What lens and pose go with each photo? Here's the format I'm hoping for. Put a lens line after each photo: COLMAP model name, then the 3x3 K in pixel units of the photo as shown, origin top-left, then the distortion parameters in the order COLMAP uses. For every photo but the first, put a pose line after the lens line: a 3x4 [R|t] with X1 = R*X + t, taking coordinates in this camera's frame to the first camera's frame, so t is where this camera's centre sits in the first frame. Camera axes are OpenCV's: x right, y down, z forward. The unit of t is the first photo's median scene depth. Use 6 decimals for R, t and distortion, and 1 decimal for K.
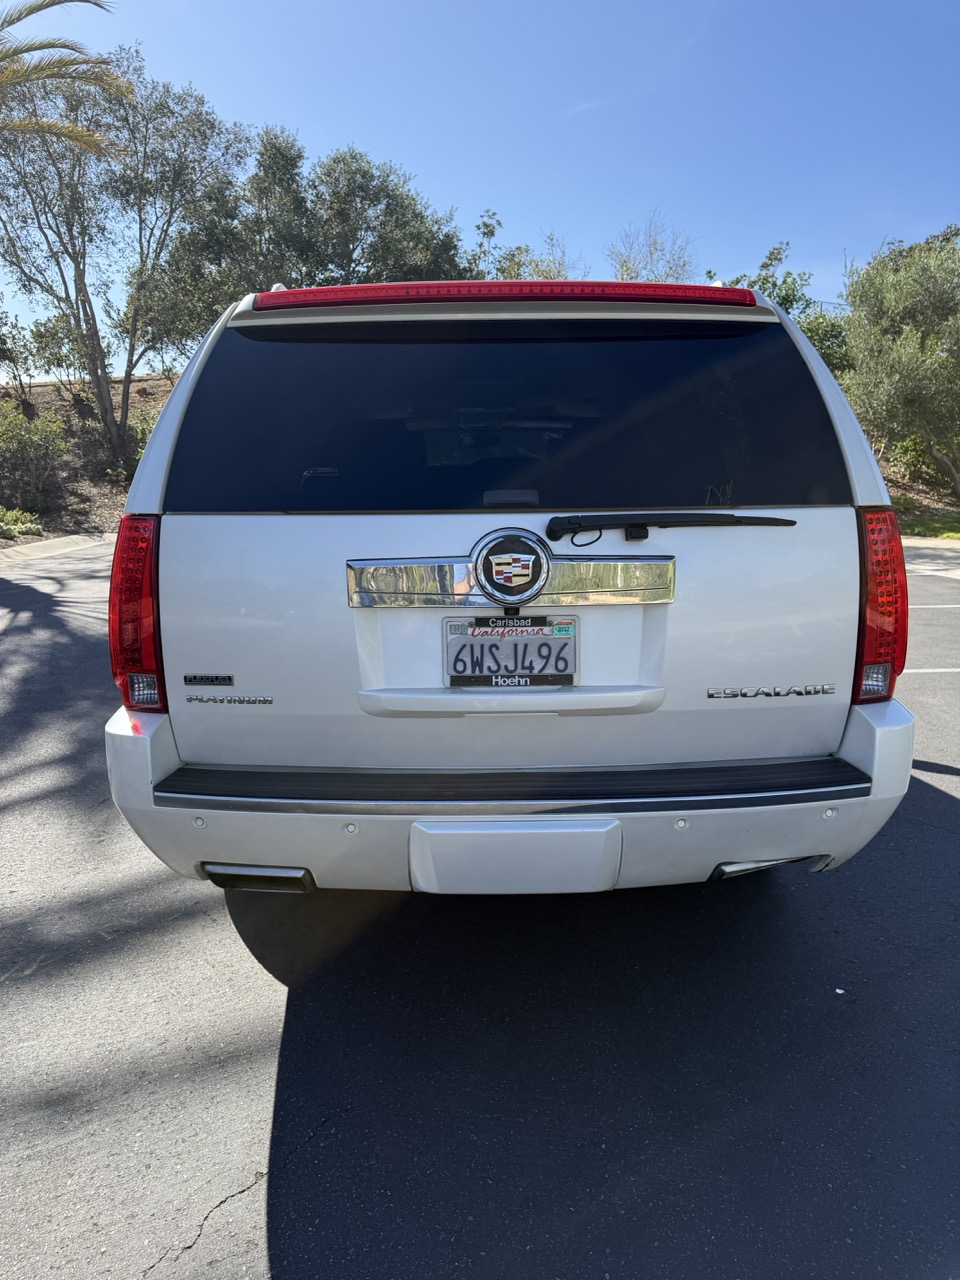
lens RADIAL K [[927.5, 0, 487.8], [0, 927.5, 638.7], [0, 0, 1]] dist [0.078886, -0.119194]
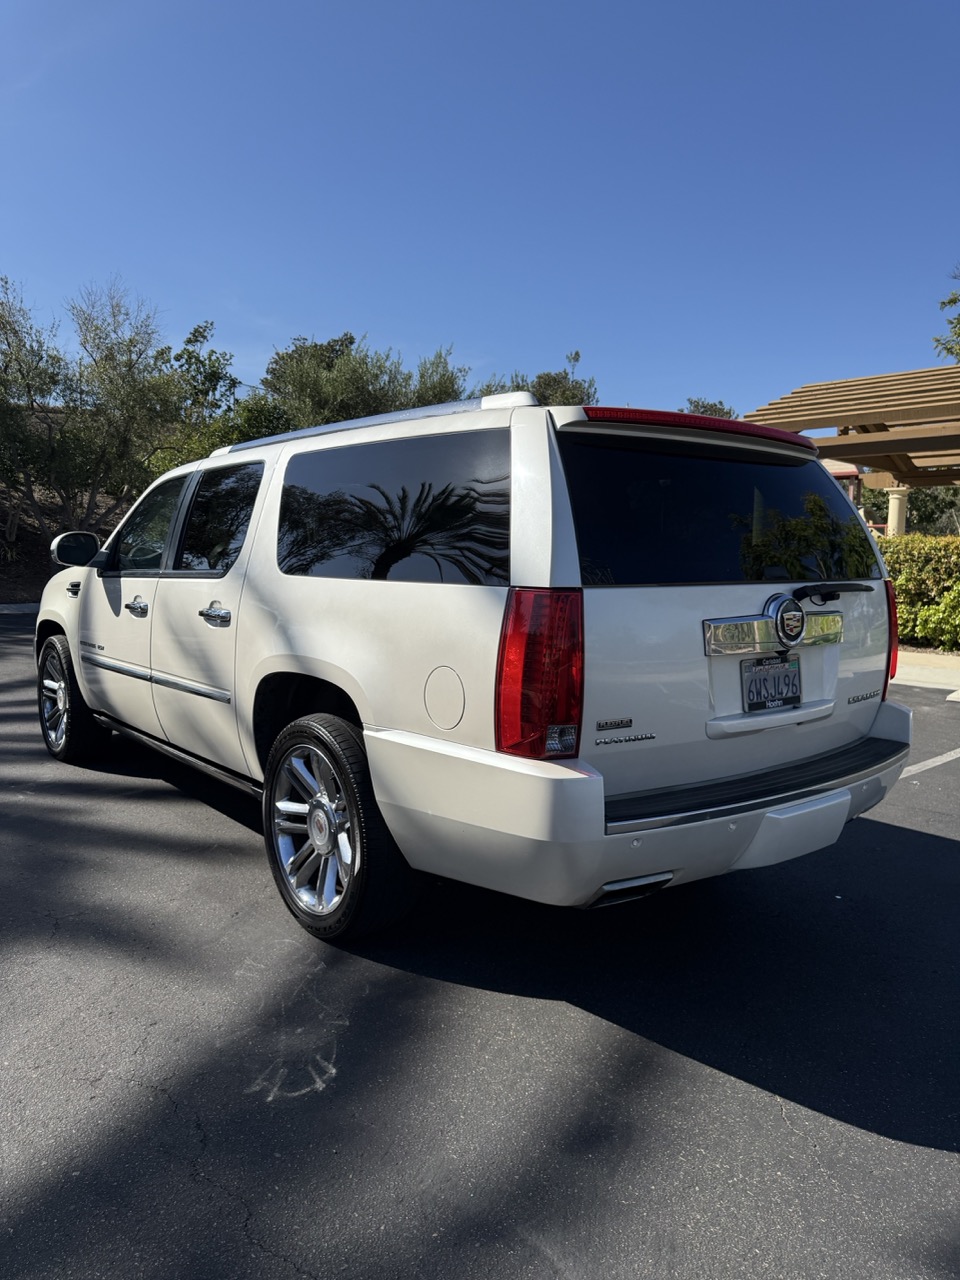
lens RADIAL K [[927.5, 0, 487.8], [0, 927.5, 638.7], [0, 0, 1]] dist [0.078886, -0.119194]
pose [[0.789492, -0.042840, 0.612264, -0.133448], [0.084505, 0.995648, -0.039301, -0.003716], [-0.607915, 0.082767, 0.789676, 0.017781]]
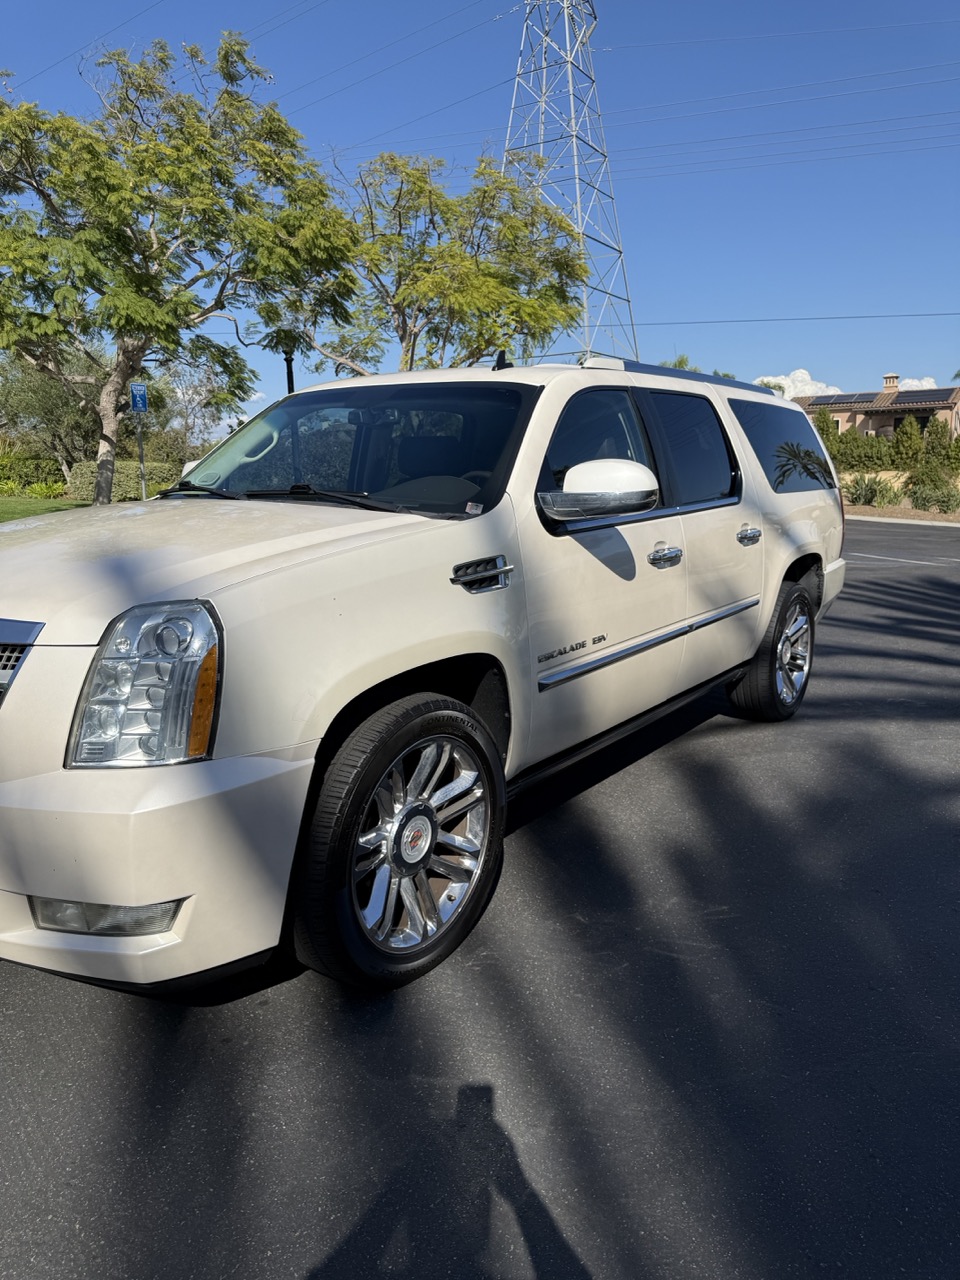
lens RADIAL K [[927.5, 0, 487.8], [0, 927.5, 638.7], [0, 0, 1]] dist [0.078886, -0.119194]
pose [[-0.822895, -0.092903, 0.560546, -0.135786], [0.100129, 0.947393, 0.304009, -0.078696], [-0.559301, 0.306294, -0.770303, 0.461071]]
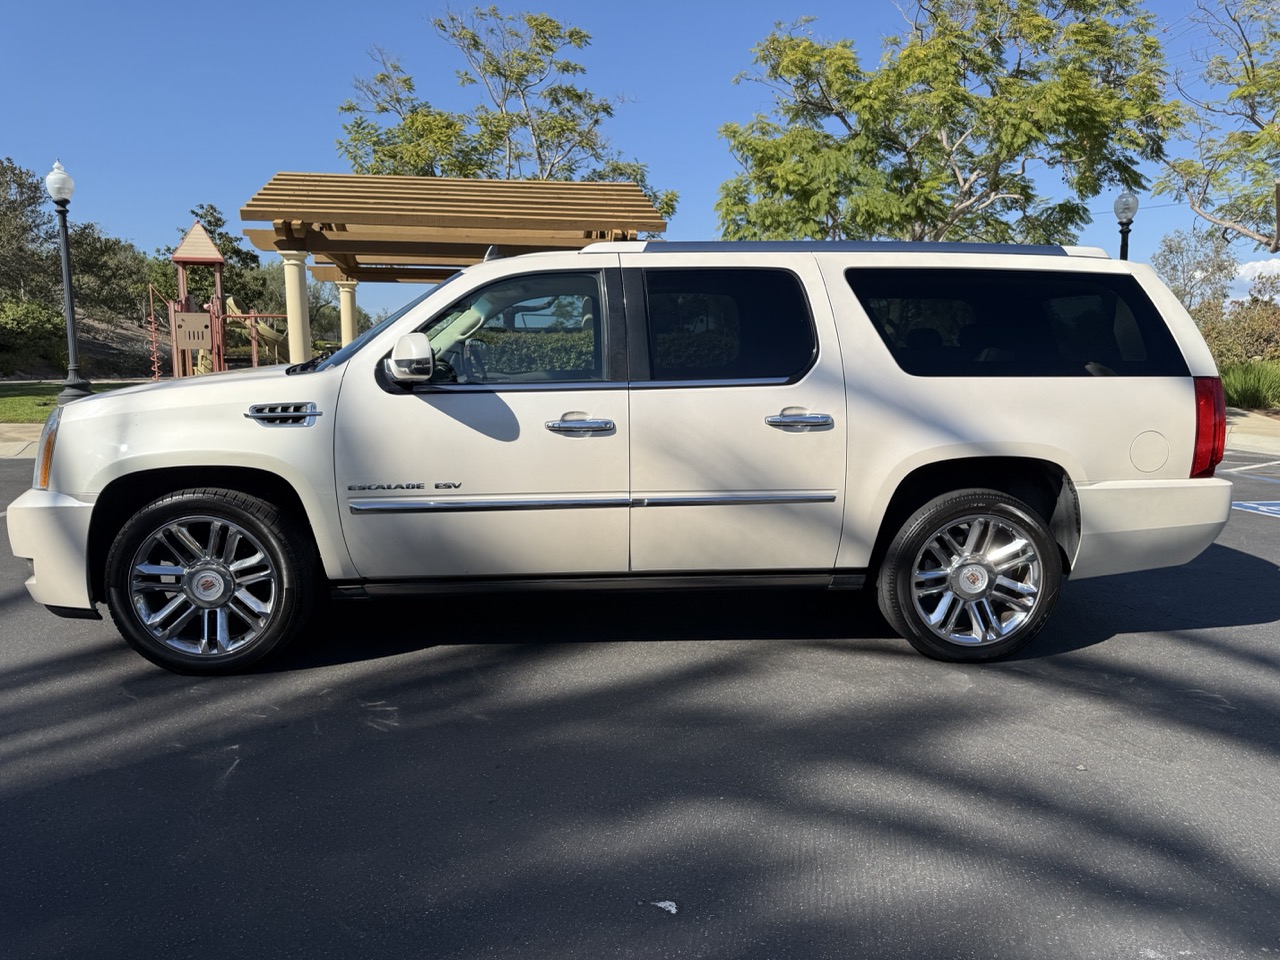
lens RADIAL K [[927.5, 0, 652.1], [0, 927.5, 478.2], [0, 0, 1]] dist [0.078886, -0.119194]
pose [[-0.093671, -0.132444, 0.986754, -0.266968], [0.152443, 0.977517, 0.145675, -0.046854], [-0.983863, 0.164070, -0.071374, 0.277547]]
